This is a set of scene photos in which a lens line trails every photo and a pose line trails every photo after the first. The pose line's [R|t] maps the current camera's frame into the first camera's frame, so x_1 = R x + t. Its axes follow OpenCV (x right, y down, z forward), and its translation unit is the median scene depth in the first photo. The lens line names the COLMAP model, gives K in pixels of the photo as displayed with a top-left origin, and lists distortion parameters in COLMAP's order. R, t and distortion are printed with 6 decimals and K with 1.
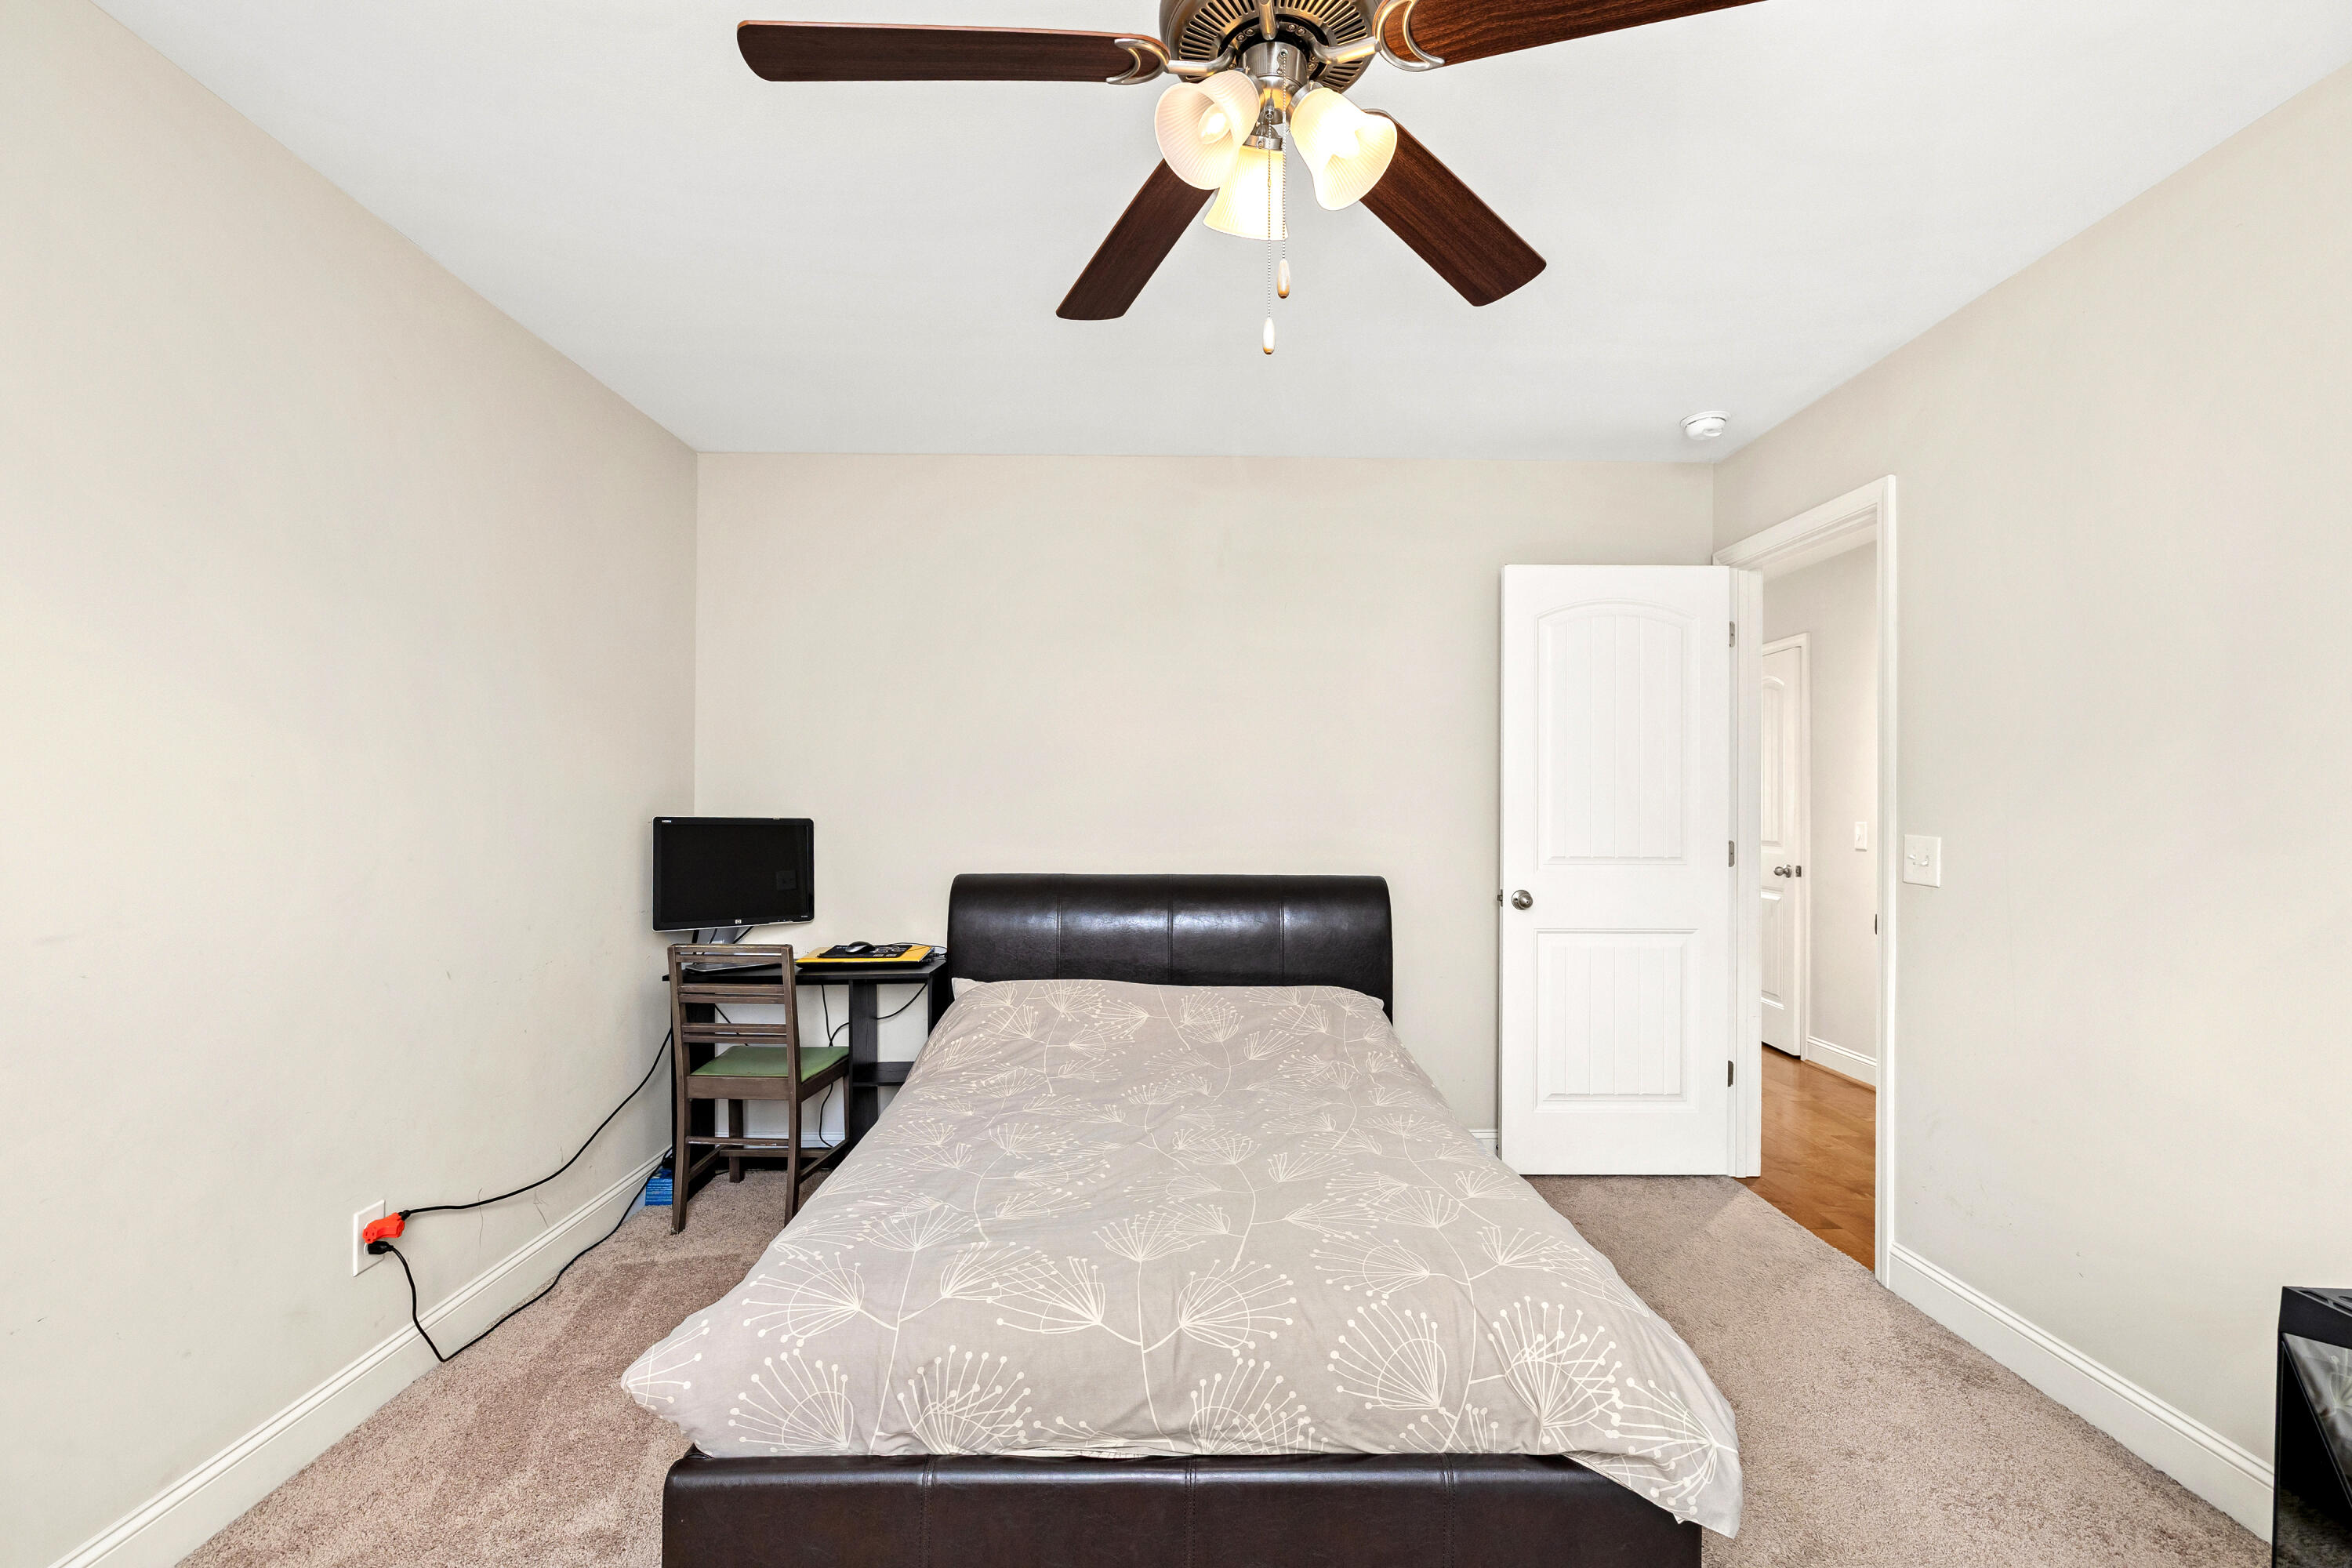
lens RADIAL K [[1051.3, 0, 1182.3], [0, 1051.3, 794.2], [0, 0, 1]] dist [-0.000626, -0.000663]
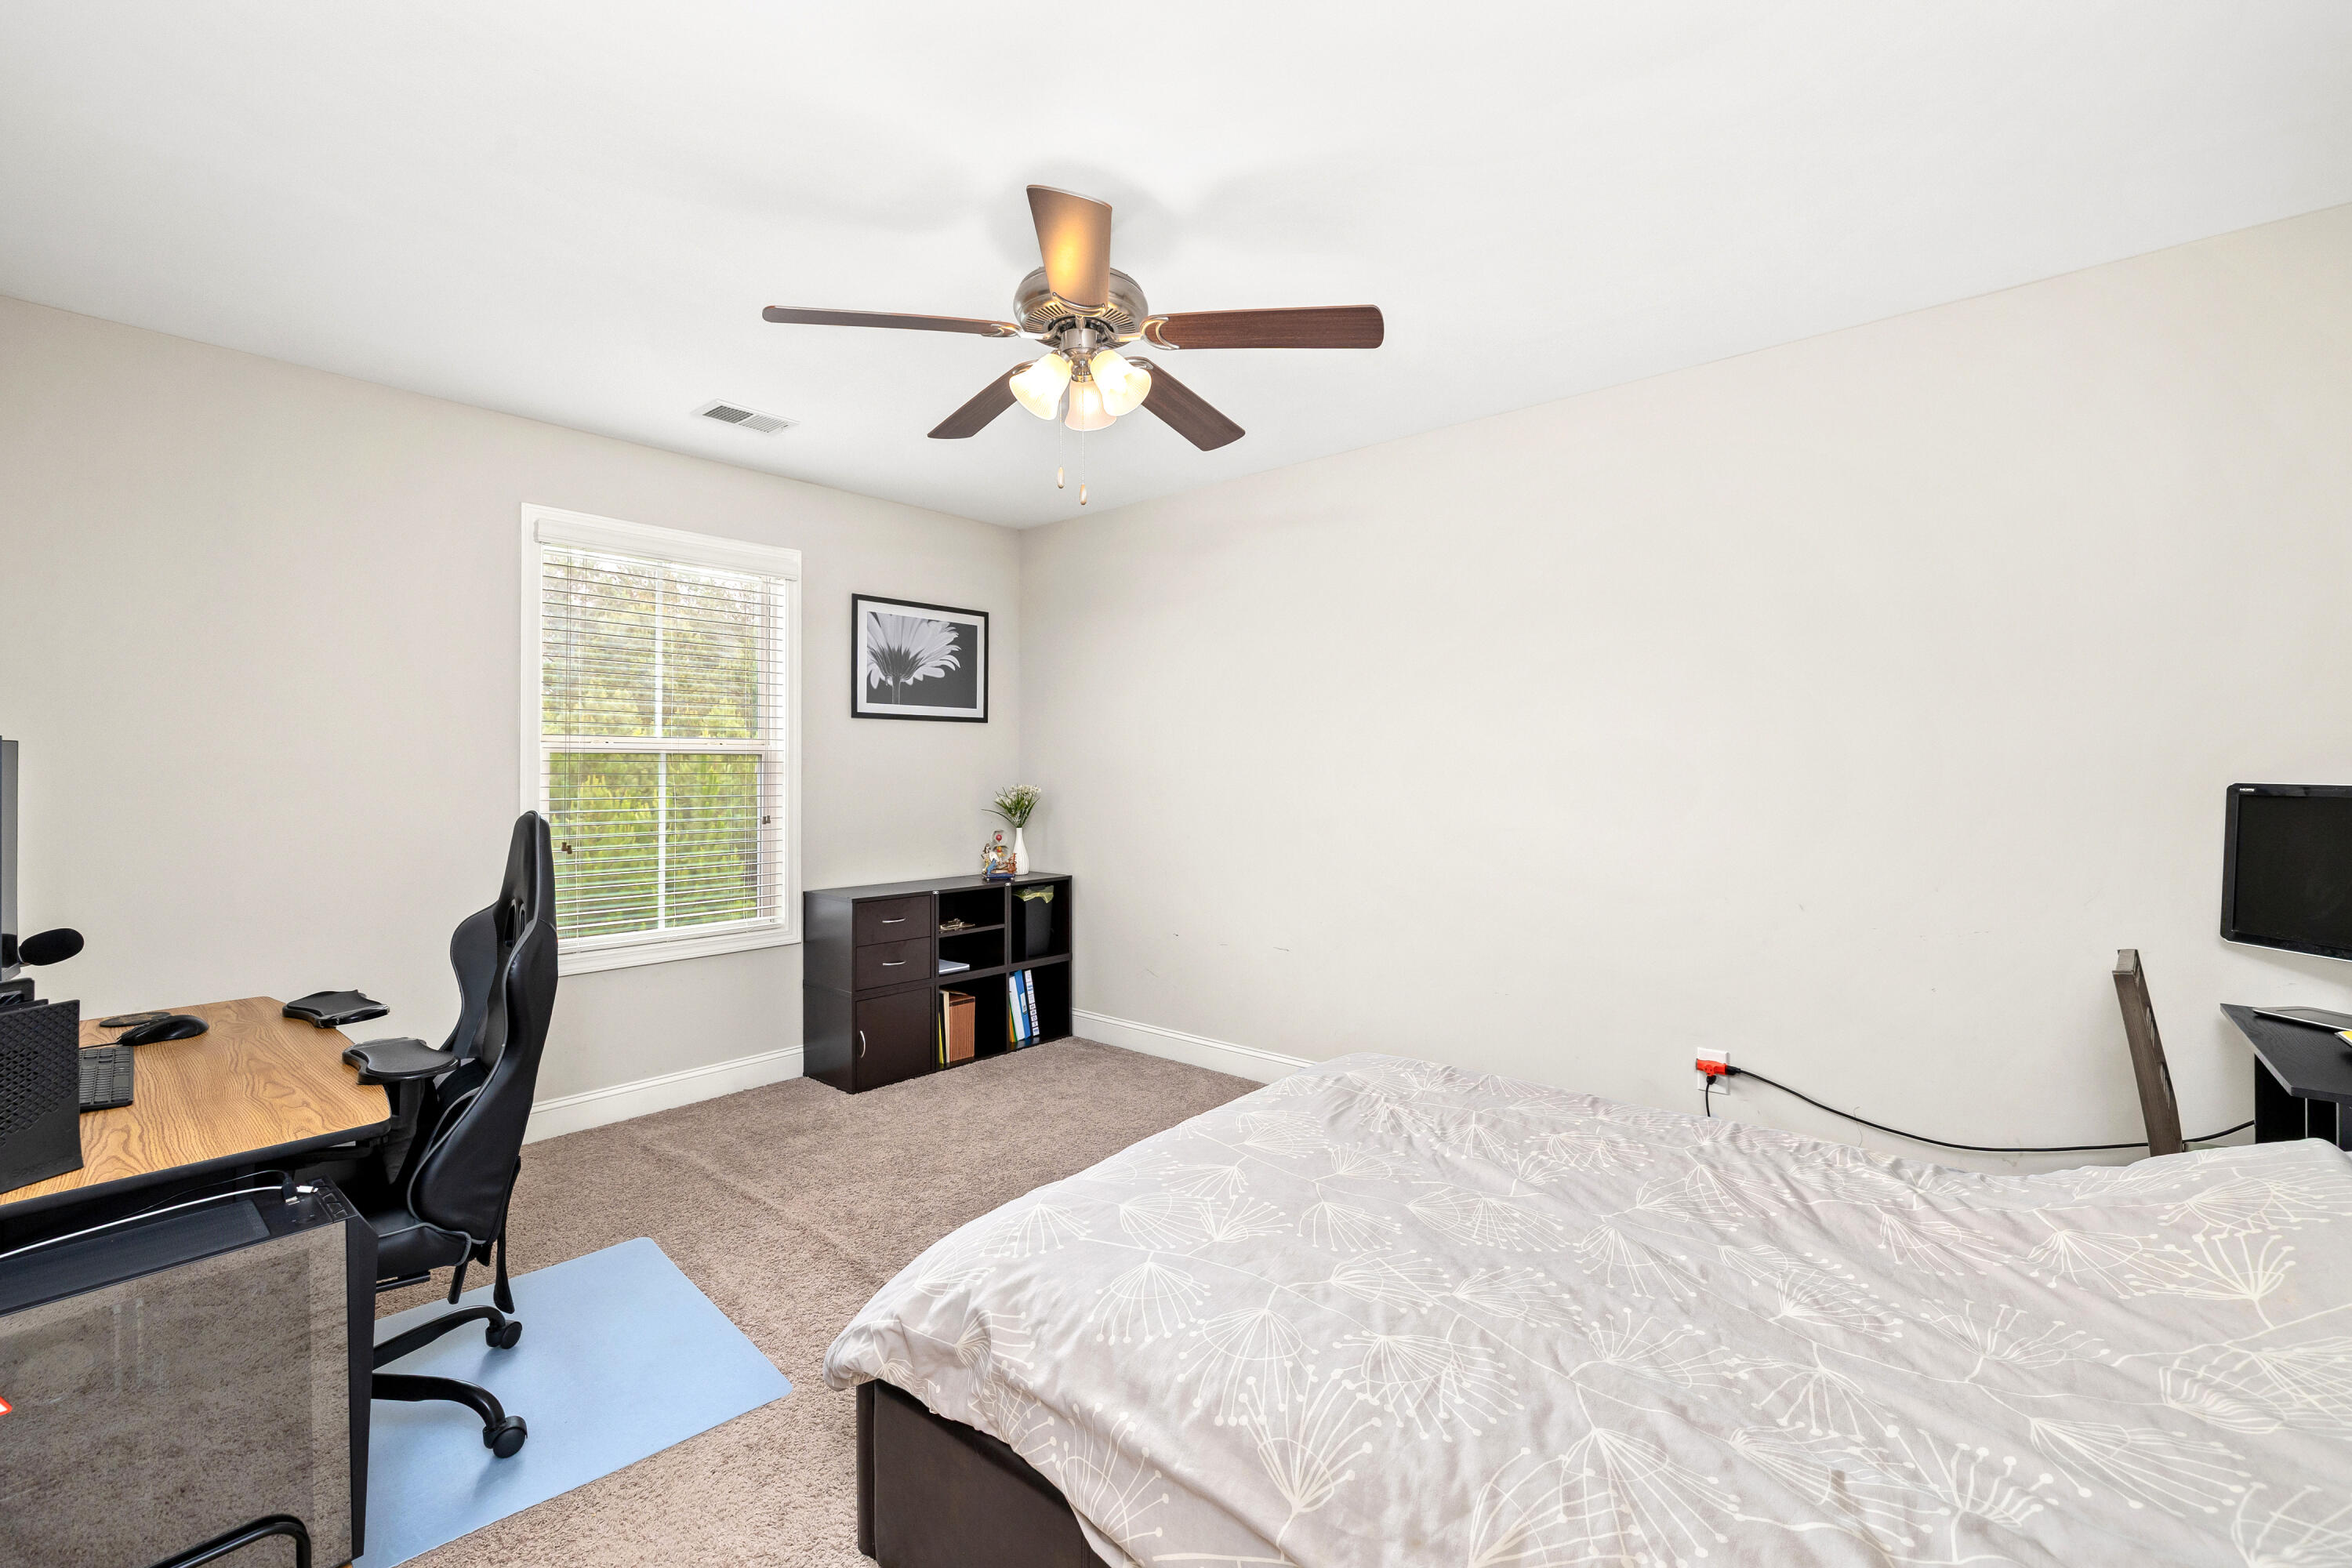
lens RADIAL K [[1051.3, 0, 1172.1], [0, 1051.3, 768.0], [0, 0, 1]] dist [-0.000626, -0.000663]
pose [[-0.657768, 0.000180, -0.753220, 0.864514], [0.005057, 0.999978, -0.004178, 0.017602], [0.753203, -0.006557, -0.657755, 1.547741]]
